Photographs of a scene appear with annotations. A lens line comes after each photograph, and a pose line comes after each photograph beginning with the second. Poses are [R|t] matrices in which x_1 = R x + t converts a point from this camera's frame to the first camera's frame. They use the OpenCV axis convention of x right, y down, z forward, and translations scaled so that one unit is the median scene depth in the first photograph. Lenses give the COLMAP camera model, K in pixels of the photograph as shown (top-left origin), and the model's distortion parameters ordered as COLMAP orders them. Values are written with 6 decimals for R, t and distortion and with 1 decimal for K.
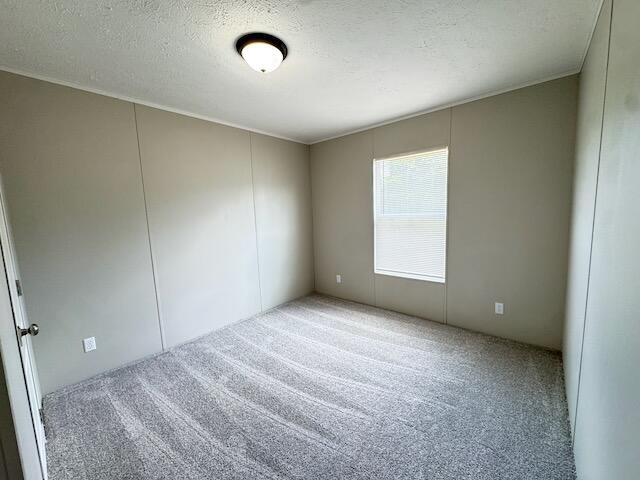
lens RADIAL K [[256.8, 0, 319.2], [0, 256.8, 242.4], [0, 0, 1]] dist [-0.002024, -0.000053]
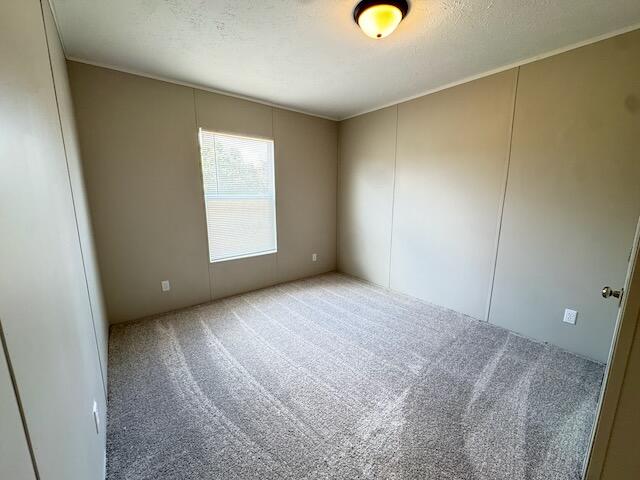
lens RADIAL K [[256.8, 0, 319.2], [0, 256.8, 242.4], [0, 0, 1]] dist [-0.002024, -0.000053]
pose [[0.169048, -0.158458, 0.972787, -0.665961], [0.095740, 0.984964, 0.143804, -0.047204], [-0.980947, 0.068825, 0.181677, 0.573684]]
